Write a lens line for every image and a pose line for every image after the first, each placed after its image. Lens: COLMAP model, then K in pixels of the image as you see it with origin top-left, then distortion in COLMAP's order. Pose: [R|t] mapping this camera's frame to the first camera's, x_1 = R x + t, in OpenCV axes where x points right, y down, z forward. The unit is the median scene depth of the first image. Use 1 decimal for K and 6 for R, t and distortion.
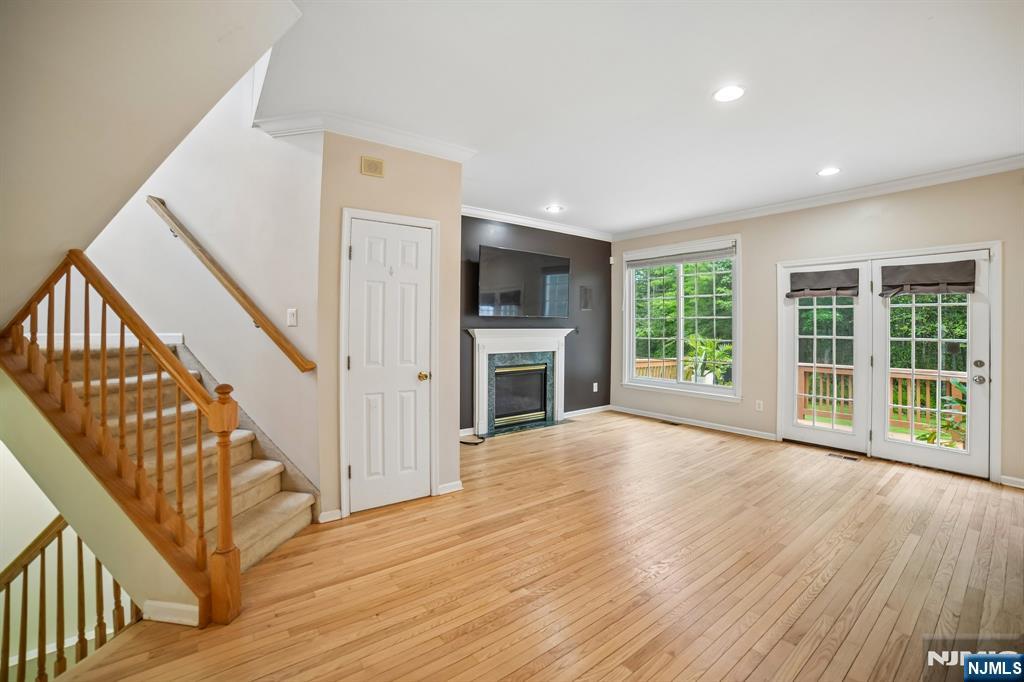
lens RADIAL K [[431.4, 0, 512.1], [0, 431.4, 323.6], [0, 0, 1]] dist [-0.113867, 0.035442]
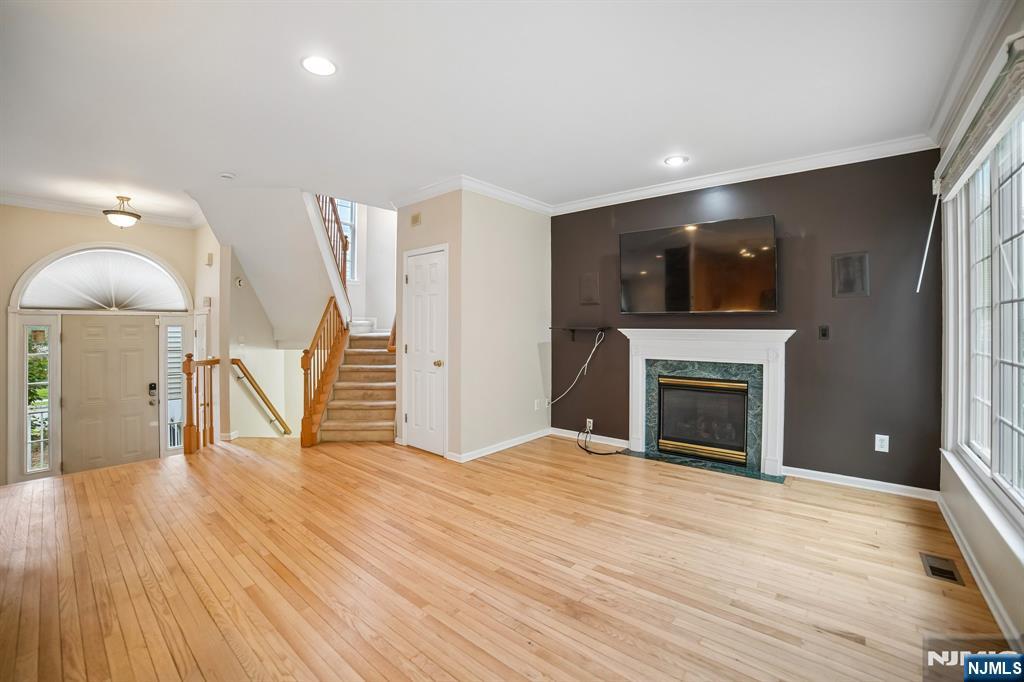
lens RADIAL K [[431.4, 0, 512.1], [0, 431.4, 323.6], [0, 0, 1]] dist [-0.113867, 0.035442]
pose [[0.230796, -0.003780, -0.972995, 0.839727], [0.005625, 0.999981, -0.002551, 0.002891], [0.972986, -0.004885, 0.230813, 0.672529]]
